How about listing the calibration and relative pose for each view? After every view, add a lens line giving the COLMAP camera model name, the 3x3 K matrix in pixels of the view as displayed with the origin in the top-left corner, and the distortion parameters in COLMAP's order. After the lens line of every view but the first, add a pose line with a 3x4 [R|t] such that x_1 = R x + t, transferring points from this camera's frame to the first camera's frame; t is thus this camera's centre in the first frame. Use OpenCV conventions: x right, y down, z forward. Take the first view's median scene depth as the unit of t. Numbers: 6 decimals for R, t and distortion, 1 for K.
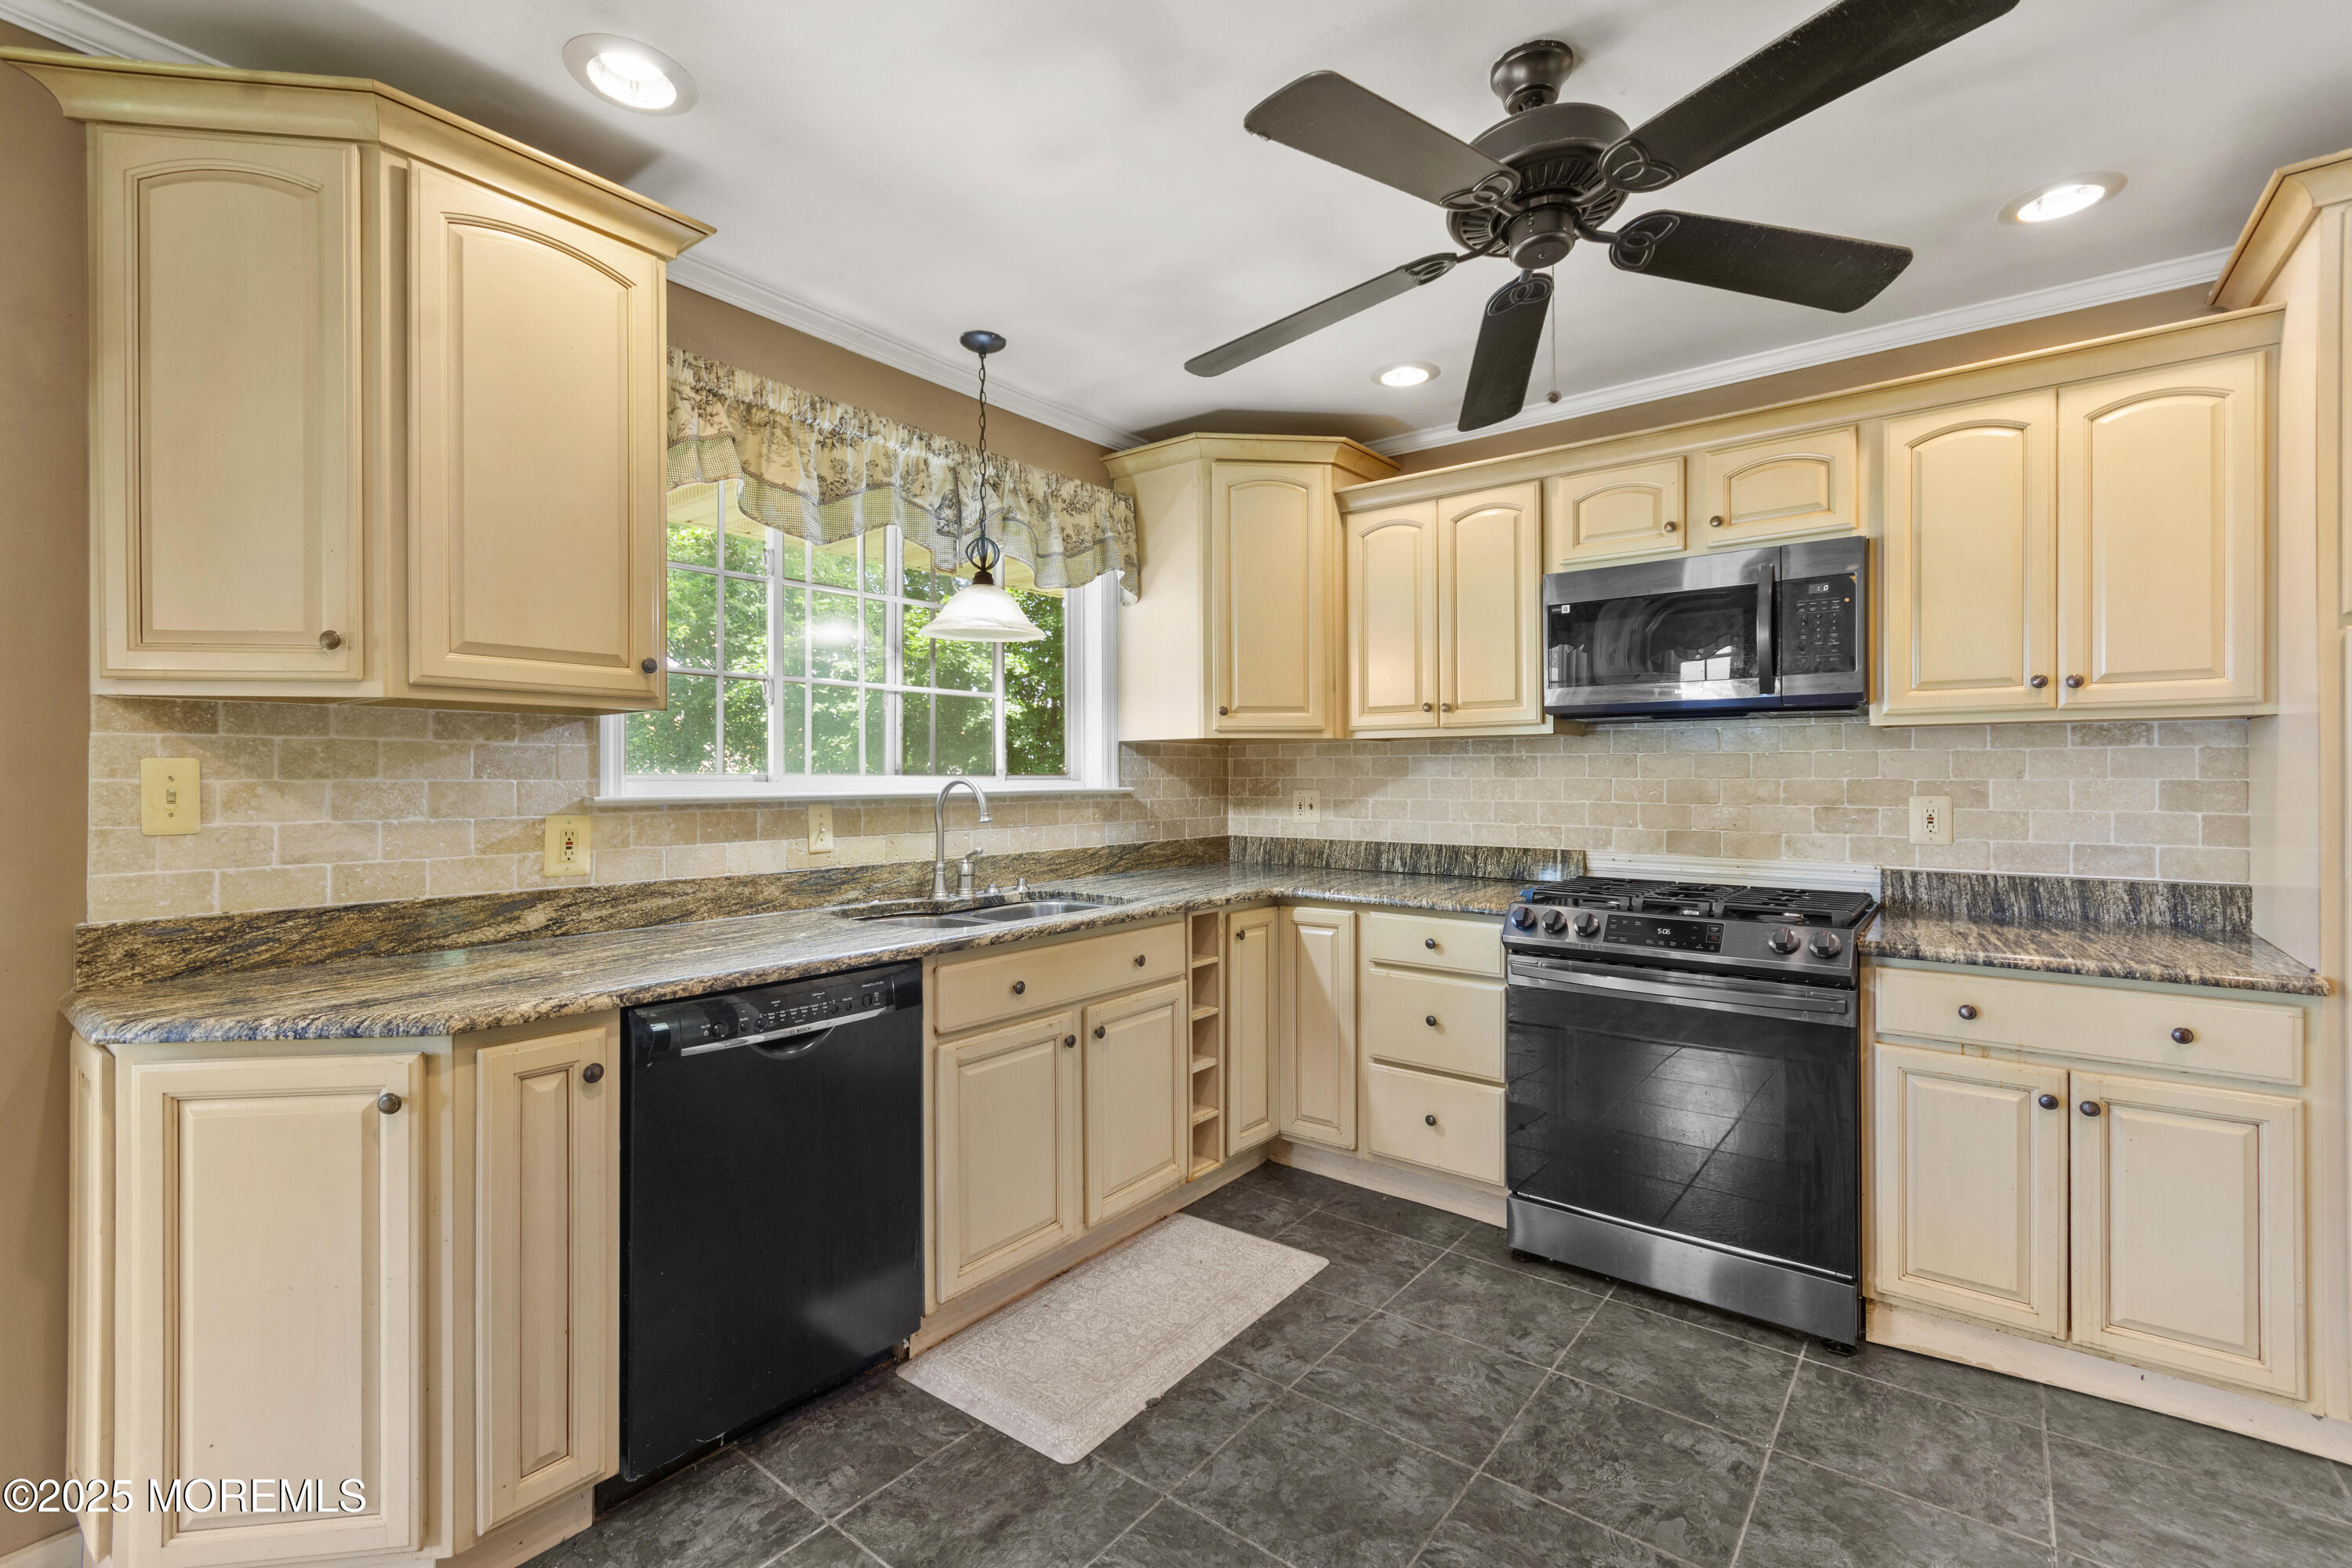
lens RADIAL K [[1031.9, 0, 1157.0], [0, 1031.9, 775.0], [0, 0, 1]] dist [0.002166, 0.000085]
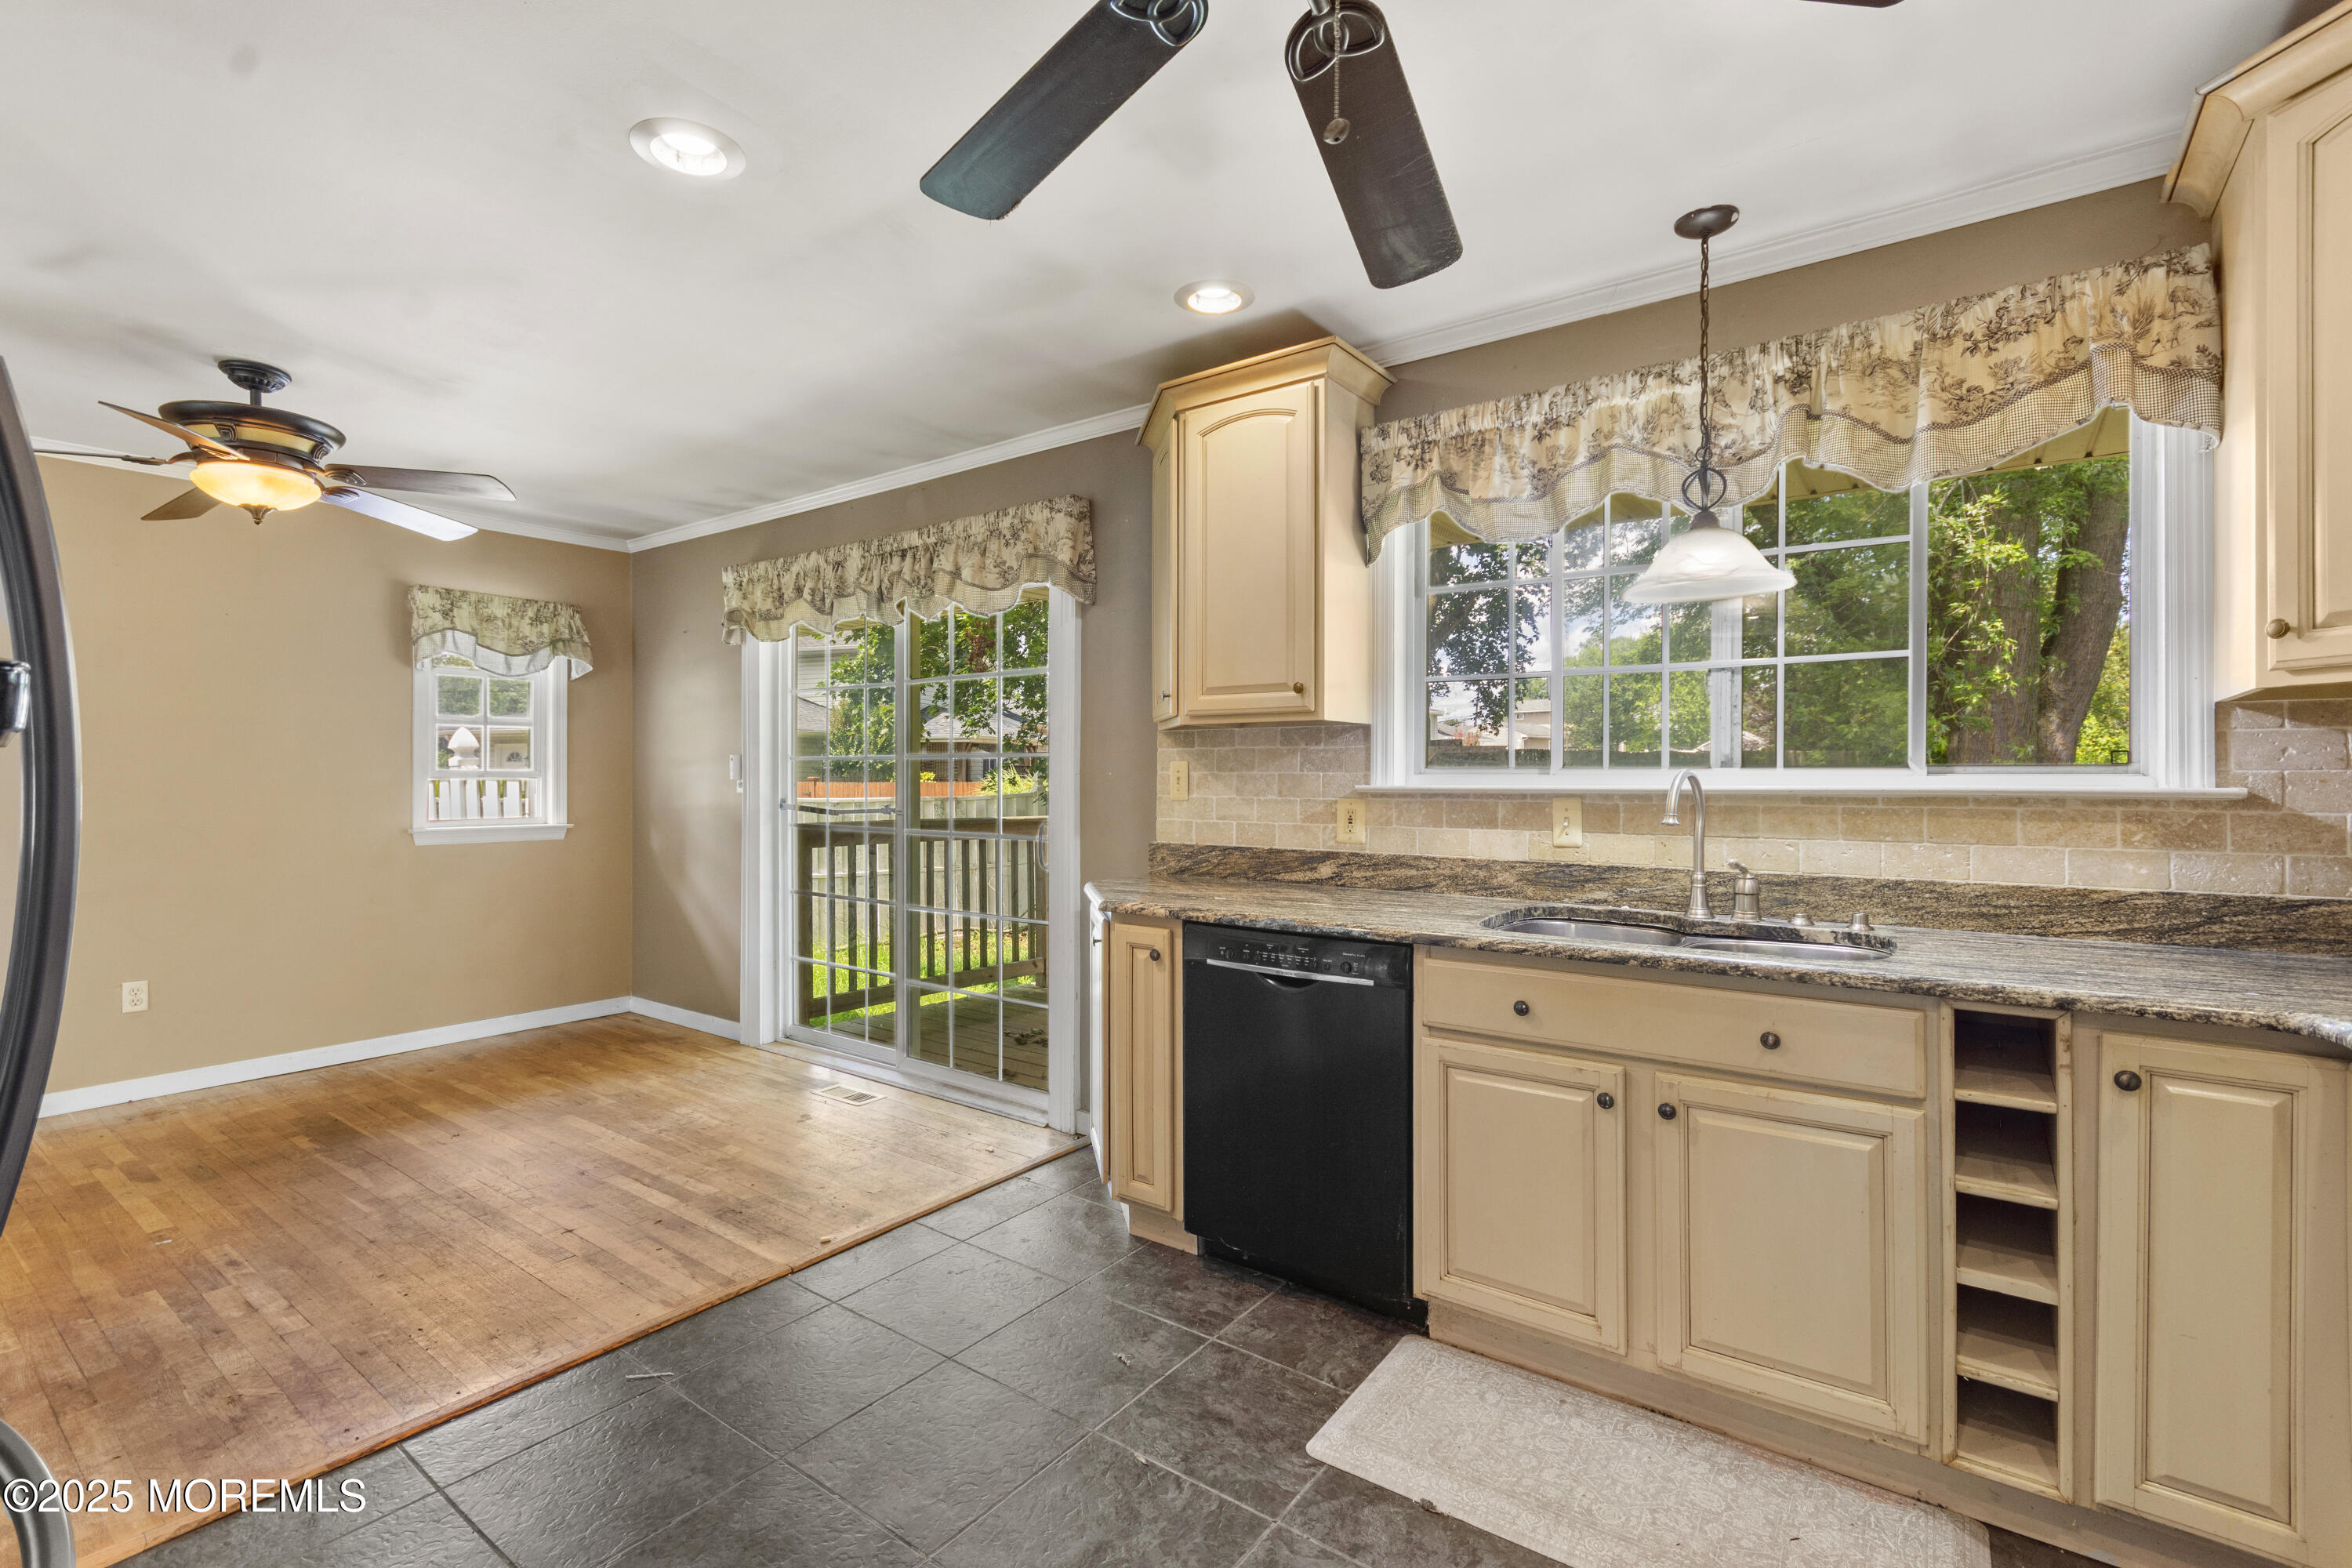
lens RADIAL K [[1052.6, 0, 1168.6], [0, 1052.6, 769.8], [0, 0, 1]] dist [0.003332, -0.000207]
pose [[0.031168, -0.002862, -0.999510, 0.728210], [0.002801, 0.999992, -0.002776, 0.003730], [0.999510, -0.002713, 0.031176, 0.646710]]
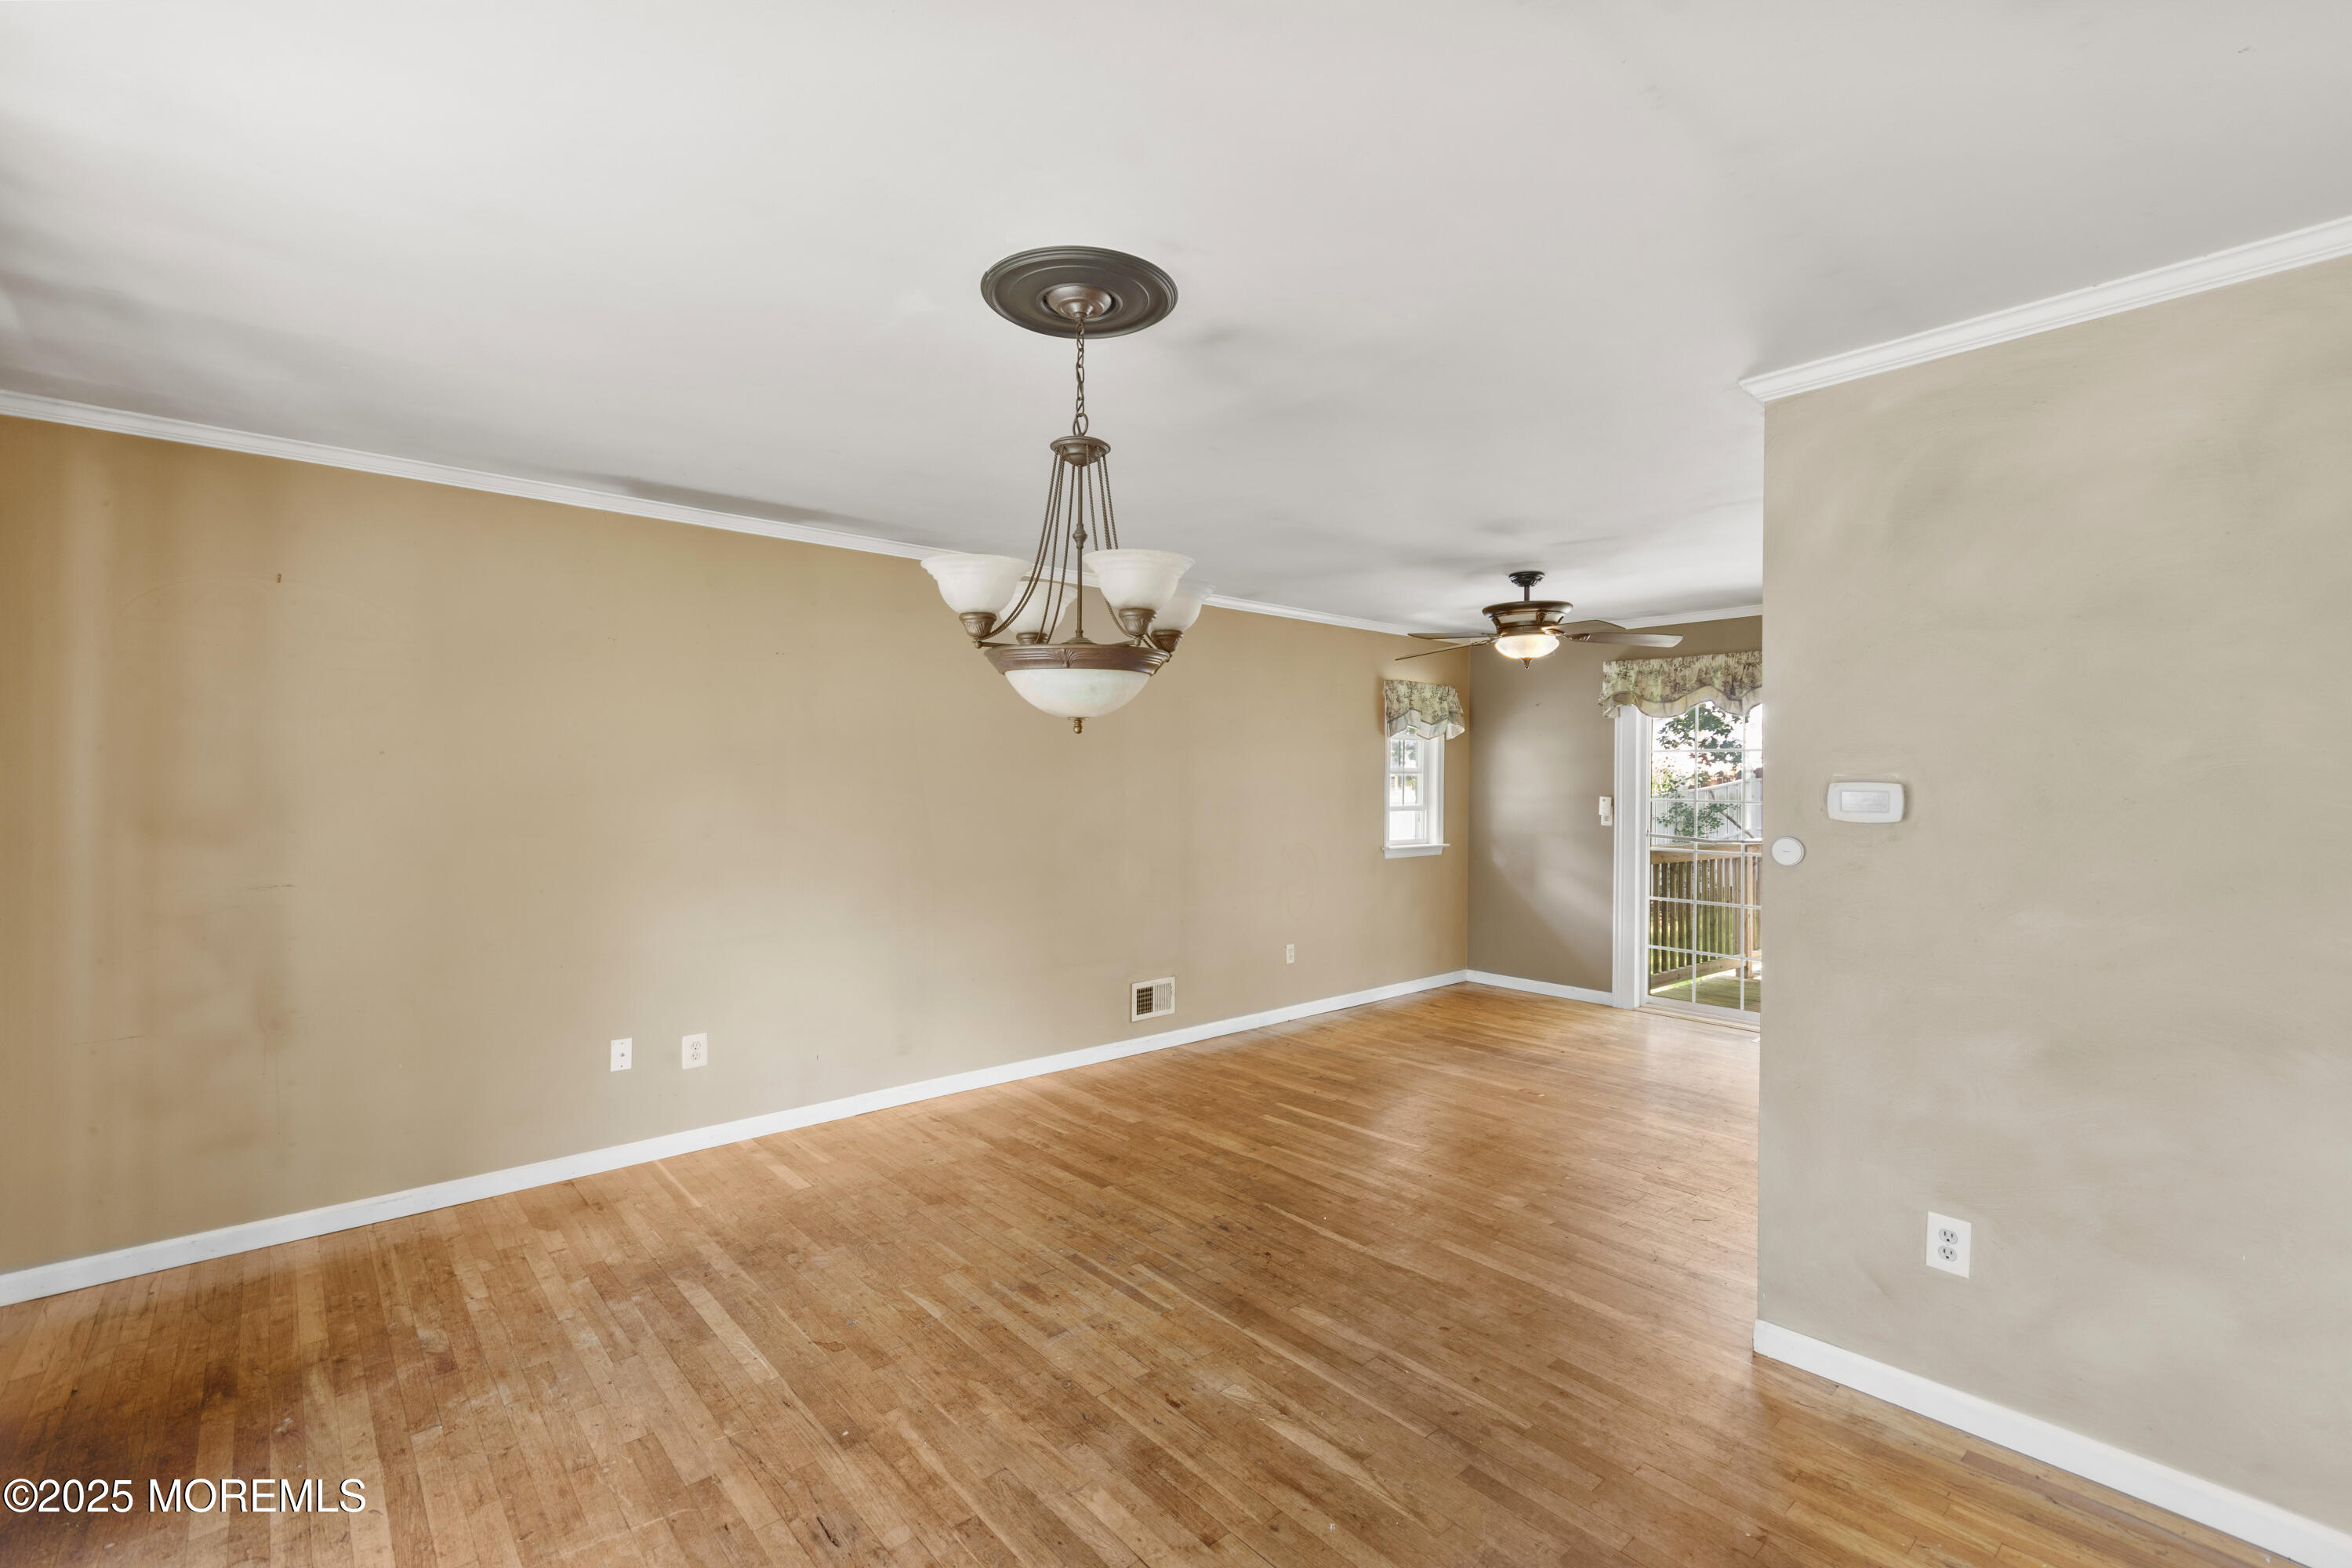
lens RADIAL K [[1036.2, 0, 1176.0], [0, 1036.2, 784.0], [0, 0, 1]] dist [0.001295, 0.000062]
pose [[-0.181134, 0.004840, -0.983446, 1.574265], [-0.003197, 0.999980, 0.005510, -0.079345], [0.983453, 0.004142, -0.181115, -0.743503]]
